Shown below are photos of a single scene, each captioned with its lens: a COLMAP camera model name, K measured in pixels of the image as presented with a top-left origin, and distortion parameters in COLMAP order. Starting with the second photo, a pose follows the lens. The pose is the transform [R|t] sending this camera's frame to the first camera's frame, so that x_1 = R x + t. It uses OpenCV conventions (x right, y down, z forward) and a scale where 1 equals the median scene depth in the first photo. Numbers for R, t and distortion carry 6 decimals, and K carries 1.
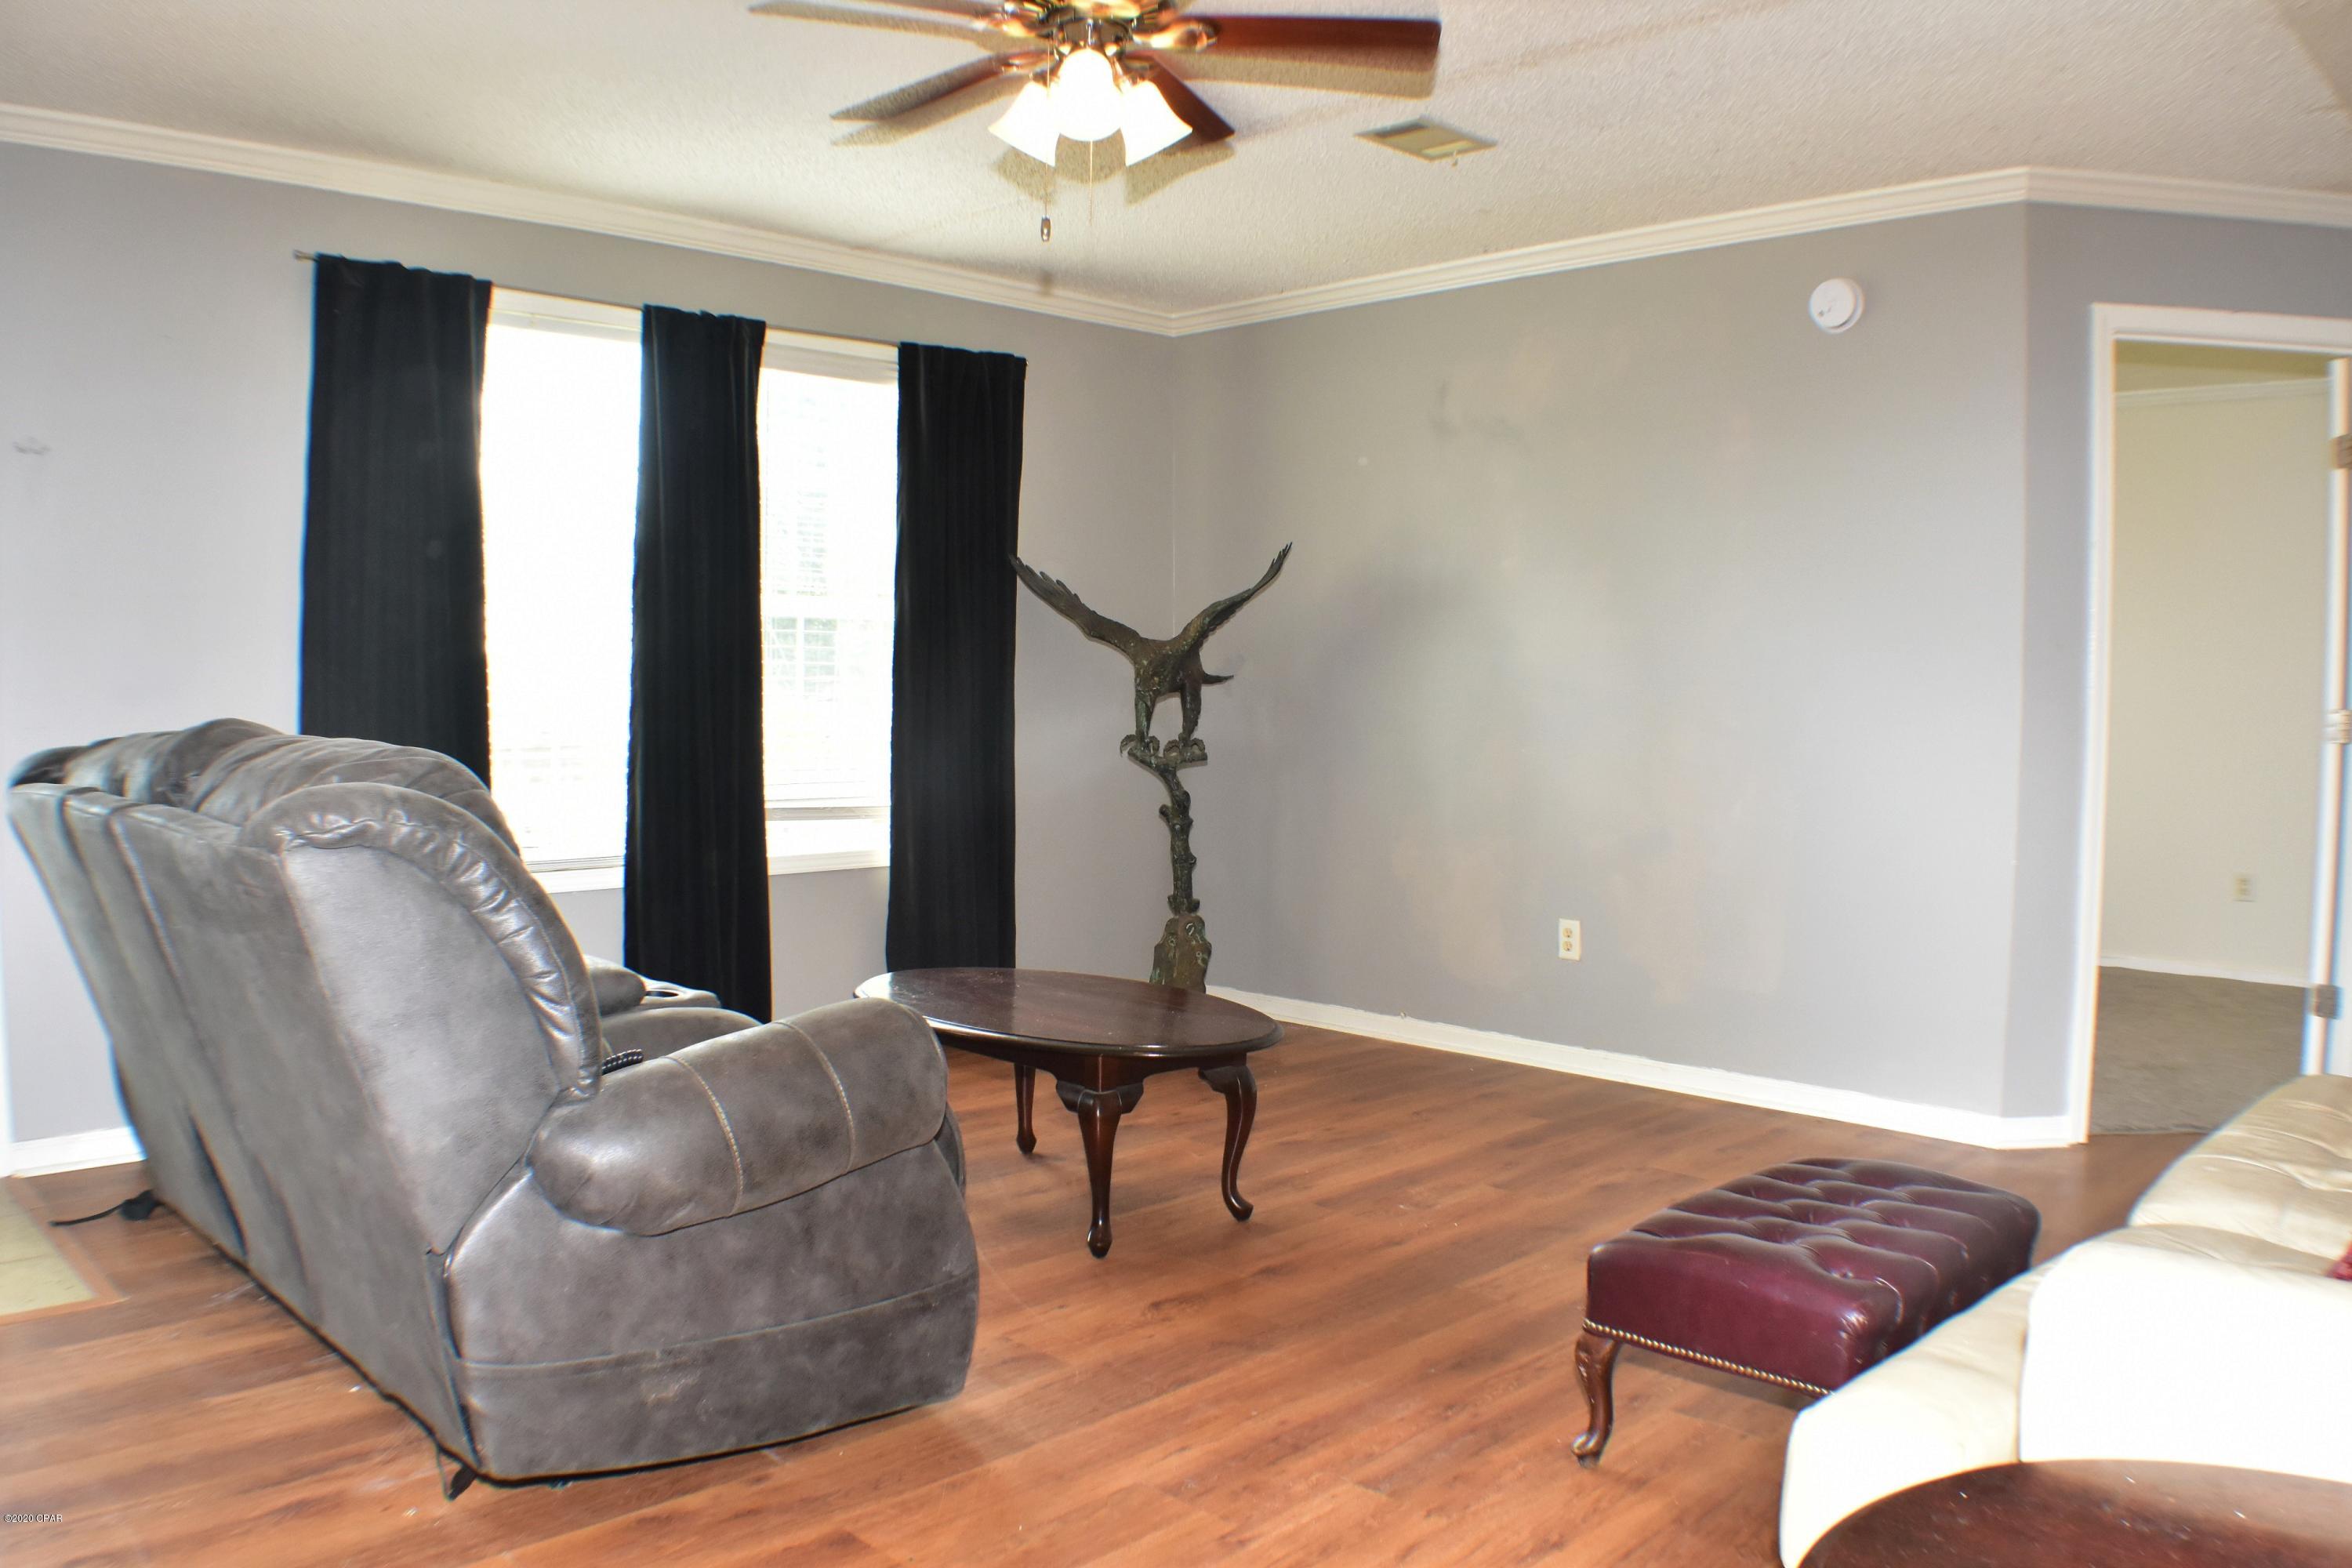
lens RADIAL K [[1801.5, 0, 1176.0], [0, 1801.5, 784.0], [0, 0, 1]] dist [-0.135723, -0.001026]
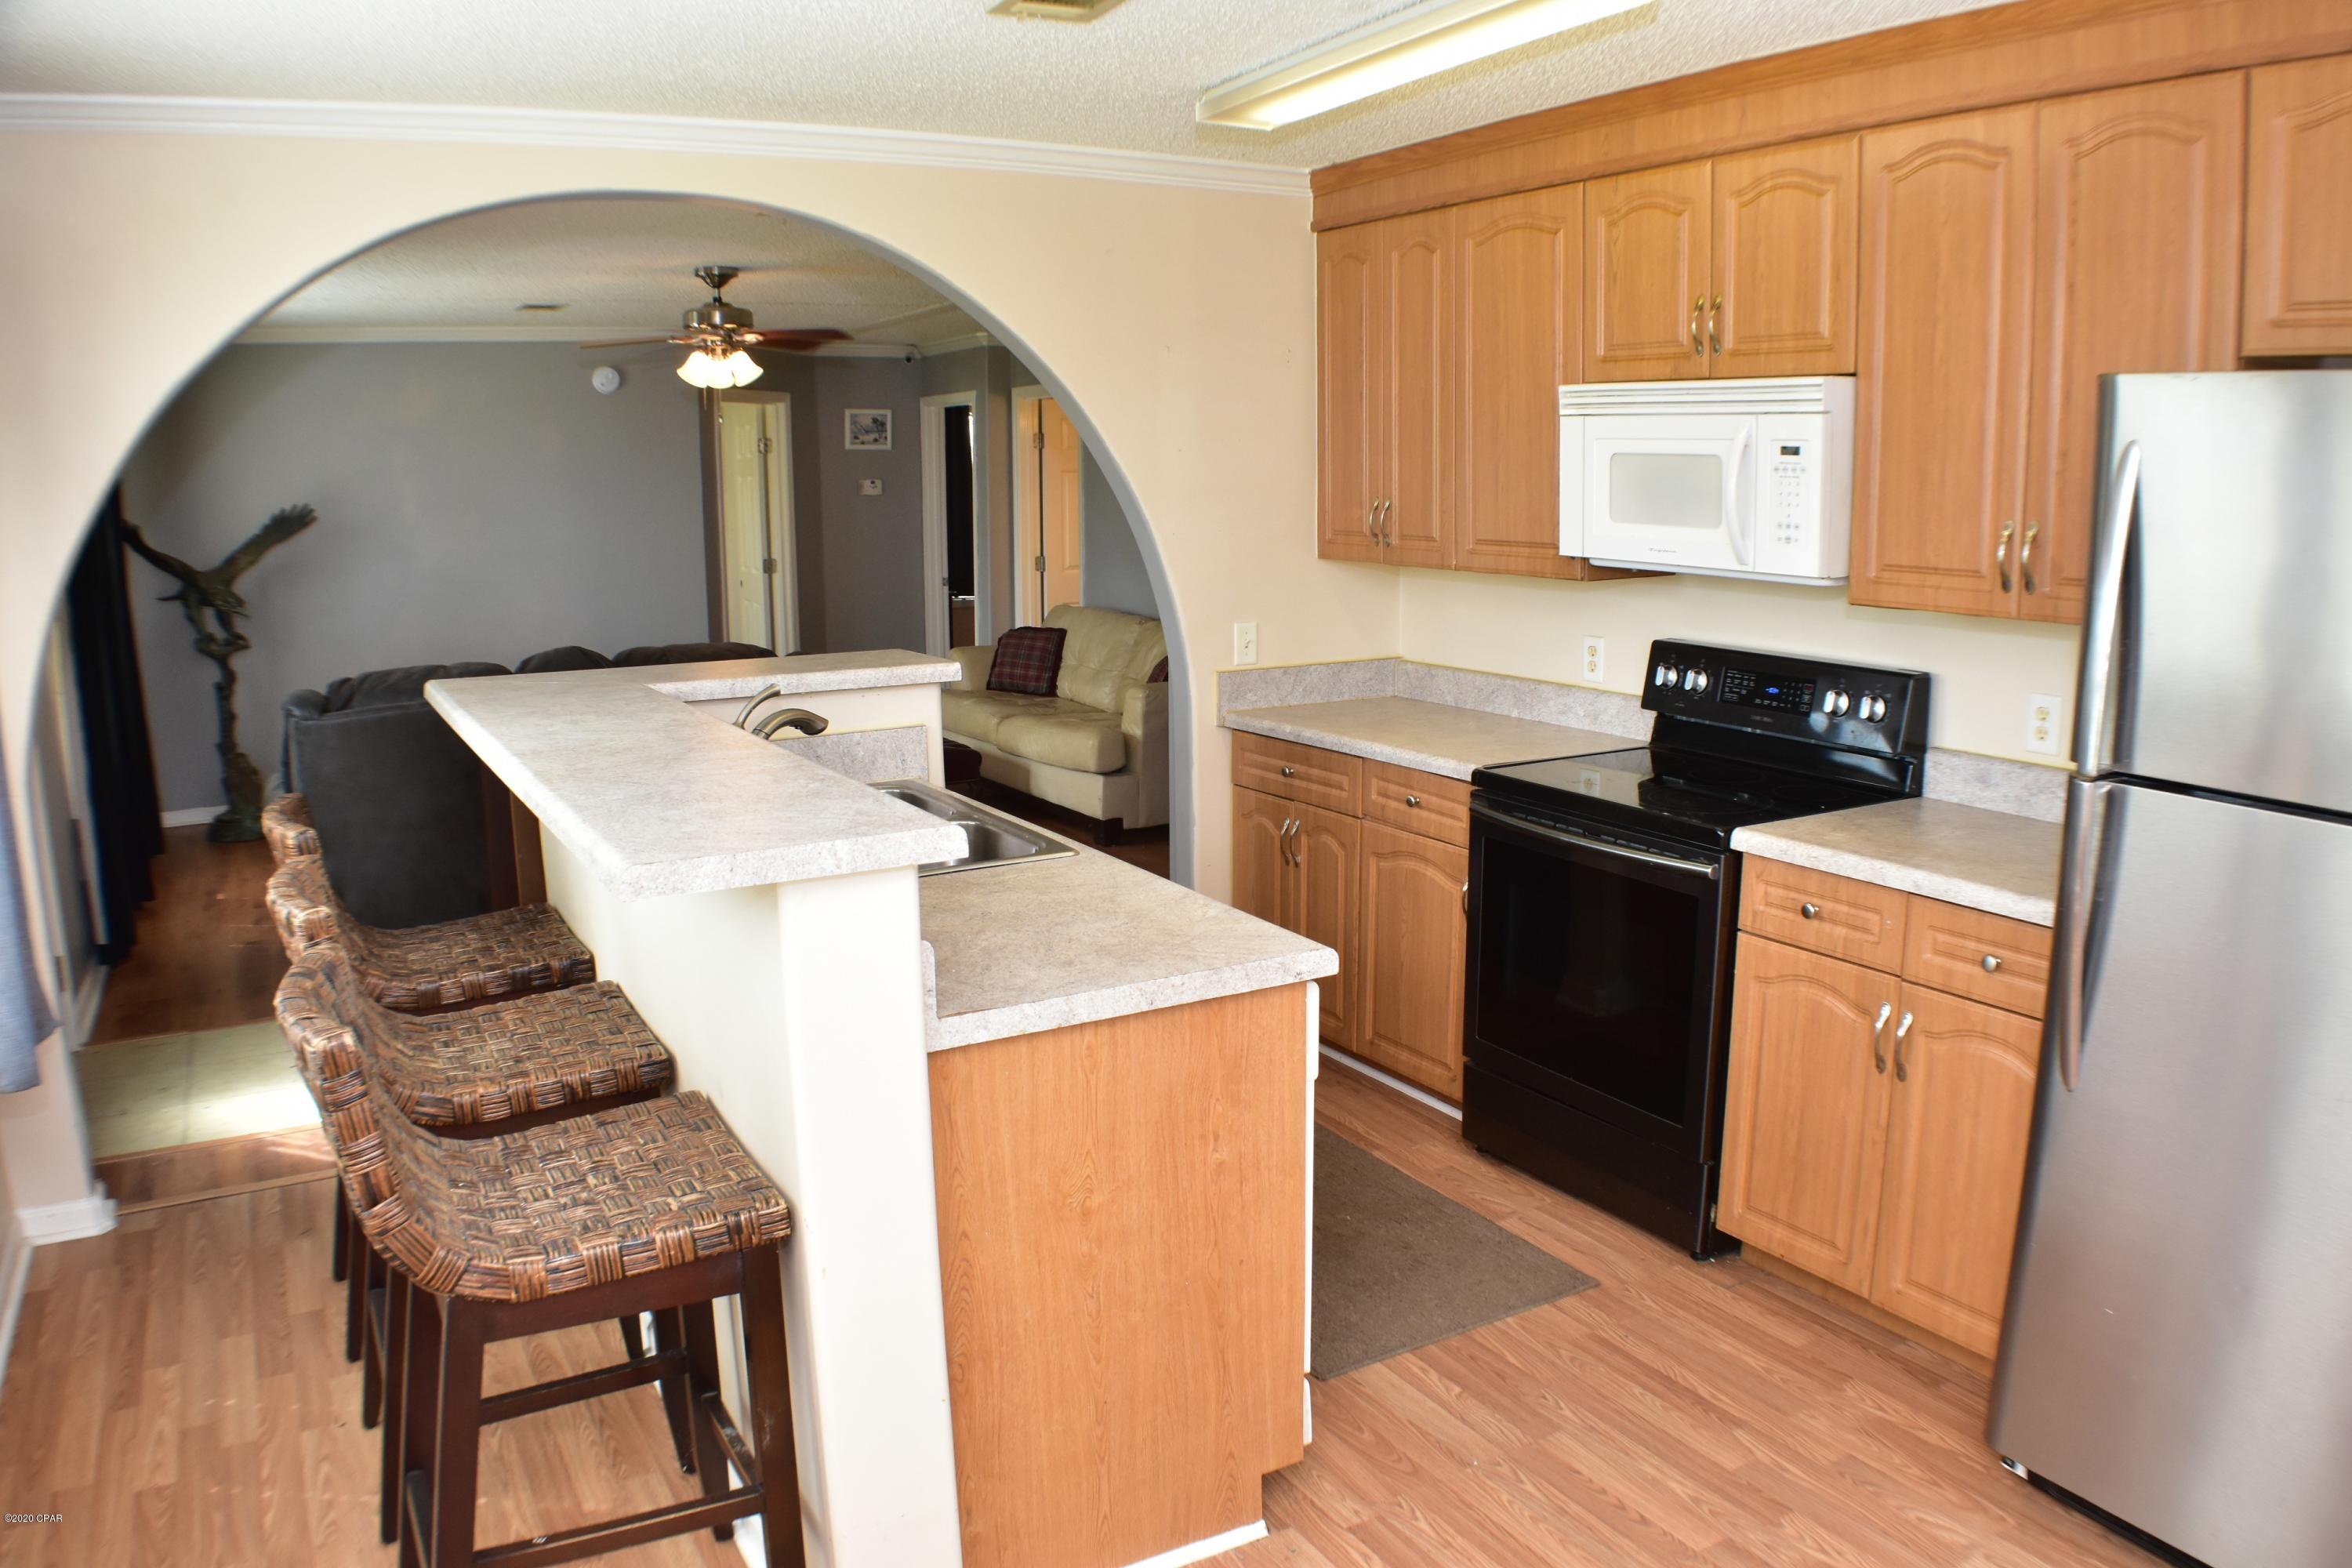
lens RADIAL K [[1675.2, 0, 1176.0], [0, 1675.2, 784.0], [0, 0, 1]] dist [-0.157813, 0.031023]
pose [[0.256042, -0.191084, 0.947591, -1.056331], [0.069880, 0.981362, 0.179012, -0.084135], [-0.964136, 0.020383, 0.264623, -0.099693]]
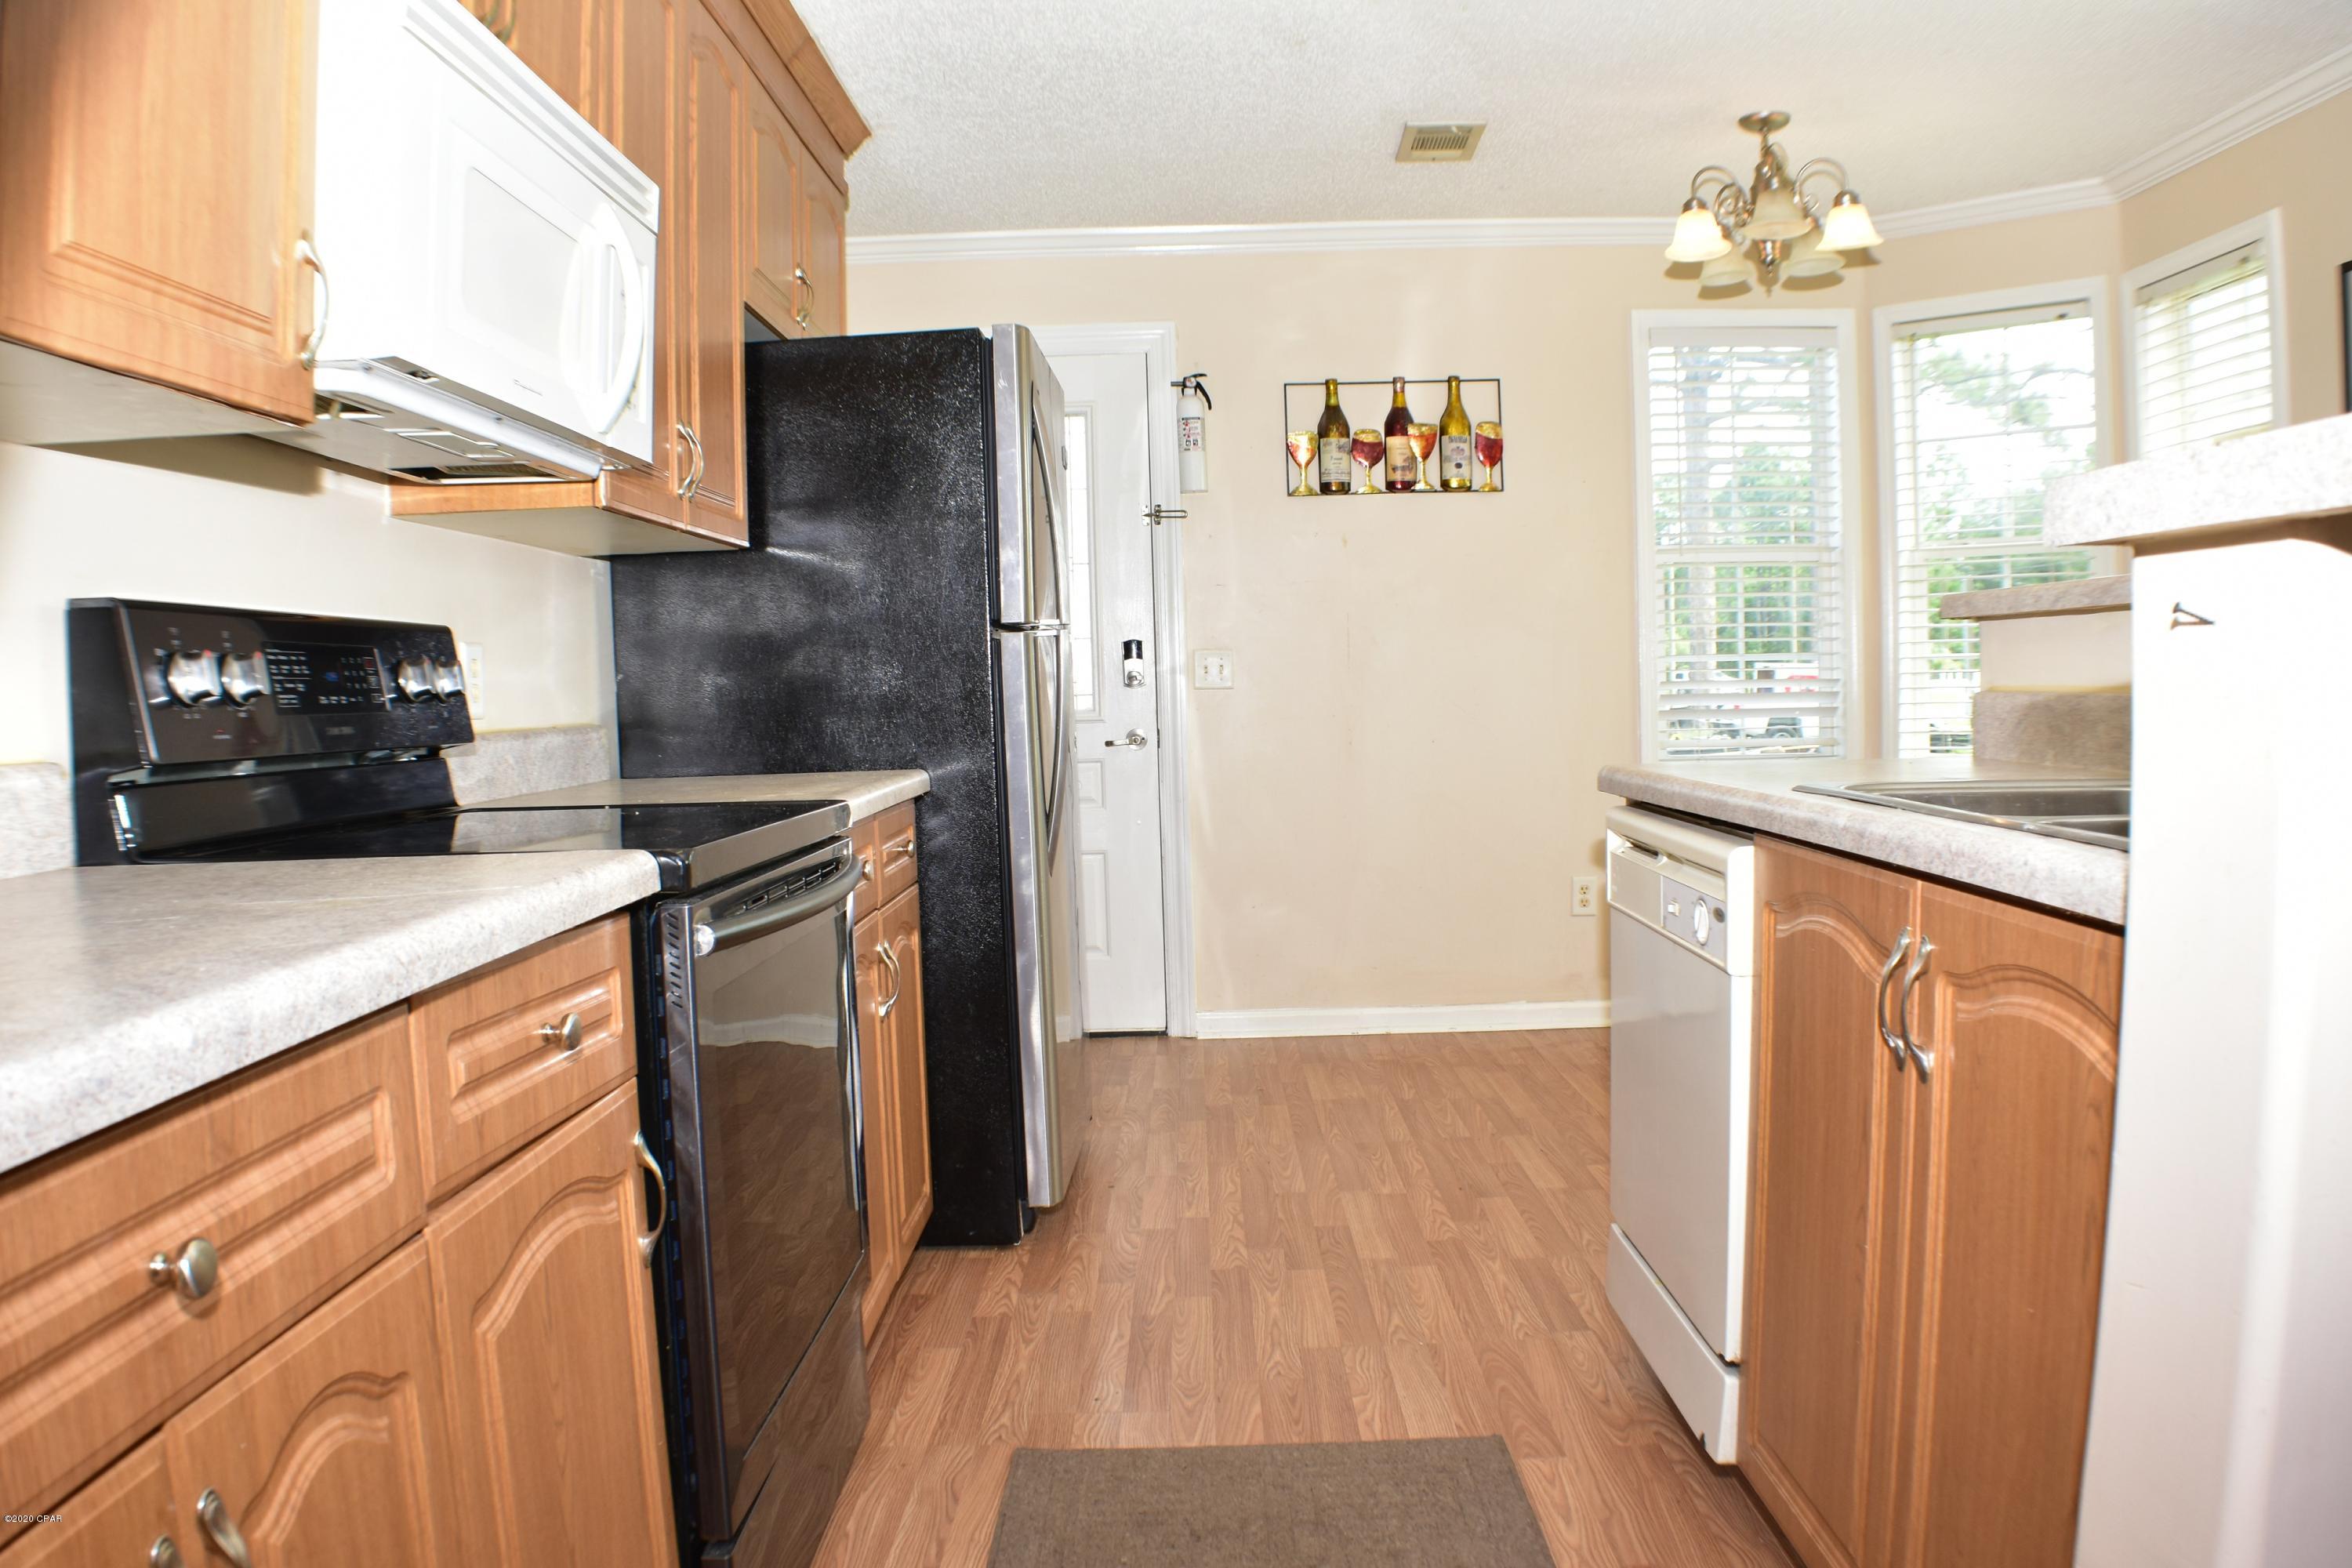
lens RADIAL K [[1675.2, 0, 1176.0], [0, 1675.2, 784.0], [0, 0, 1]] dist [-0.157813, 0.031023]
pose [[-0.706913, 0.052402, -0.705357, -0.287608], [-0.021148, 0.995240, 0.095132, -0.004119], [0.706984, 0.082167, -0.702440, 0.197139]]
